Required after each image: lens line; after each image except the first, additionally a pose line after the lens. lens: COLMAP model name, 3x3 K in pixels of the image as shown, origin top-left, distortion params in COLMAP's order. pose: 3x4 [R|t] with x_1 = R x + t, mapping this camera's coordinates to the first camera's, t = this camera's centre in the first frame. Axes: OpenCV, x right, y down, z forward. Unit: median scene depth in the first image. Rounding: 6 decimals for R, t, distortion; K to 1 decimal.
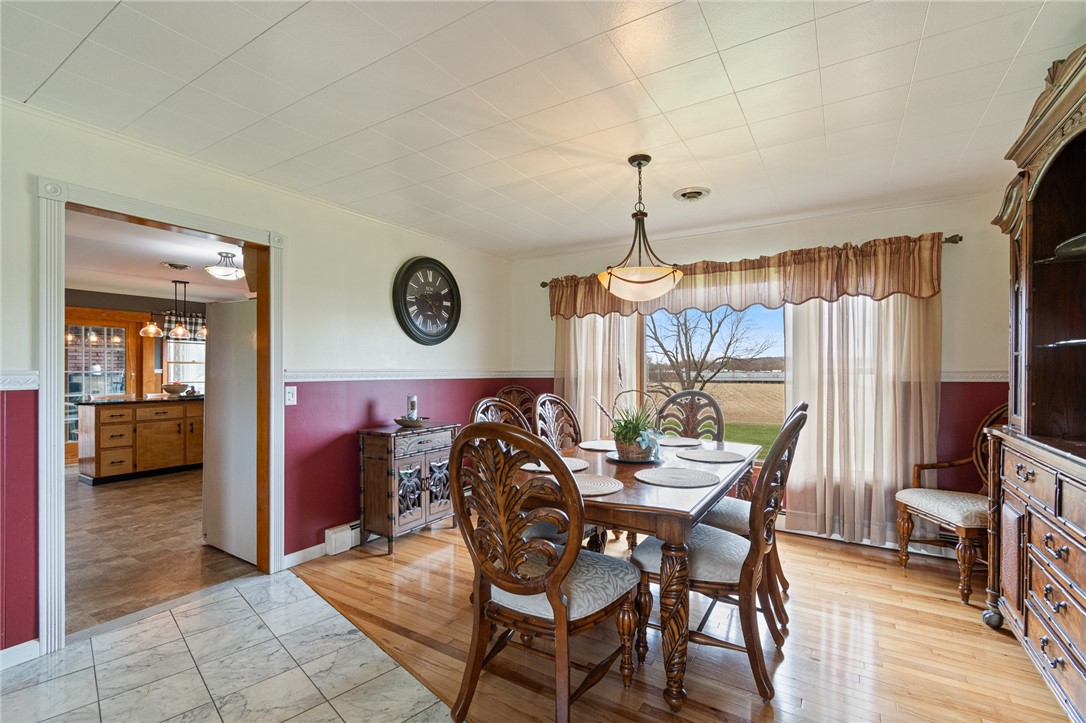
lens RADIAL K [[480.8, 0, 546.7], [0, 480.8, 368.4], [0, 0, 1]] dist [0.000343, -0.001134]
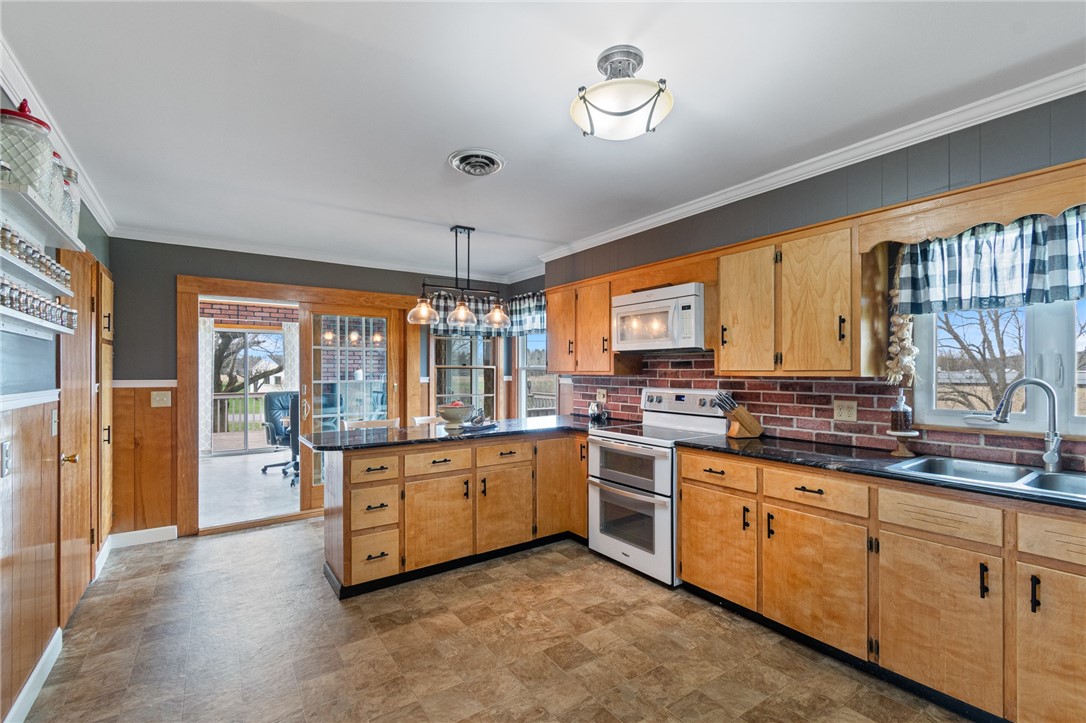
lens RADIAL K [[480.8, 0, 549.0], [0, 480.8, 370.4], [0, 0, 1]] dist [0.000343, -0.001134]
pose [[0.924651, -0.001953, -0.380810, -0.600158], [0.003535, 0.999988, 0.003453, -0.014945], [0.380798, -0.004539, 0.924647, 0.678345]]
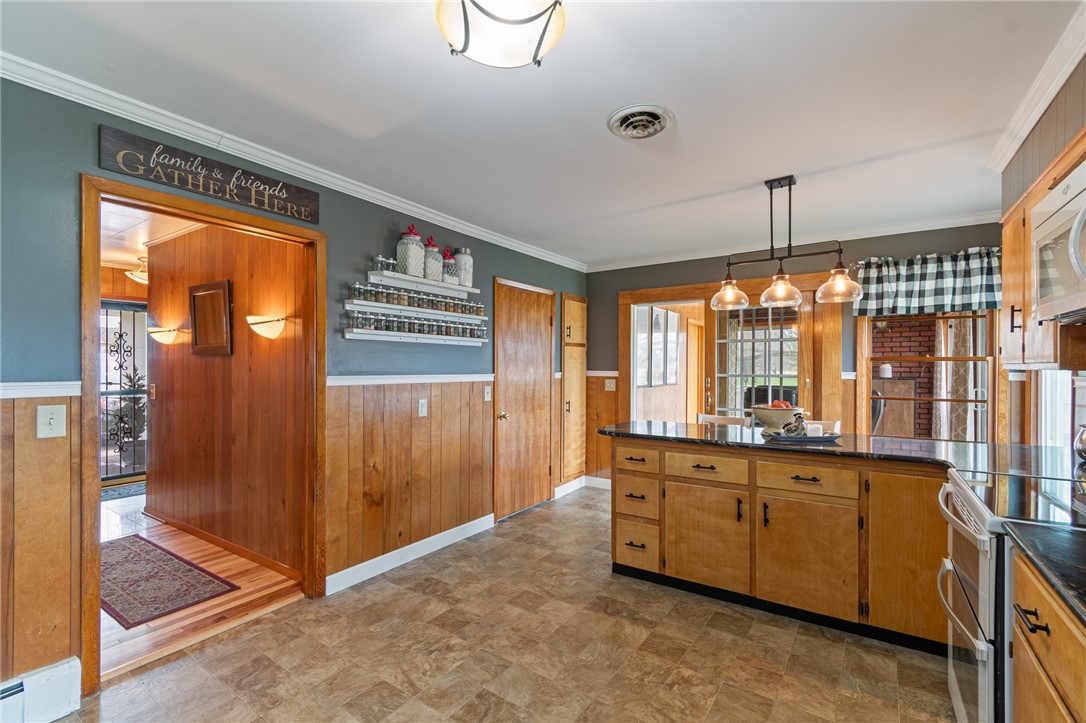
lens RADIAL K [[480.8, 0, 544.8], [0, 480.8, 365.6], [0, 0, 1]] dist [0.000343, -0.001134]
pose [[-0.032042, -0.002502, -0.999483, -0.406098], [0.002870, 0.999993, -0.002596, -0.007944], [0.999482, -0.002952, -0.032034, 1.071054]]
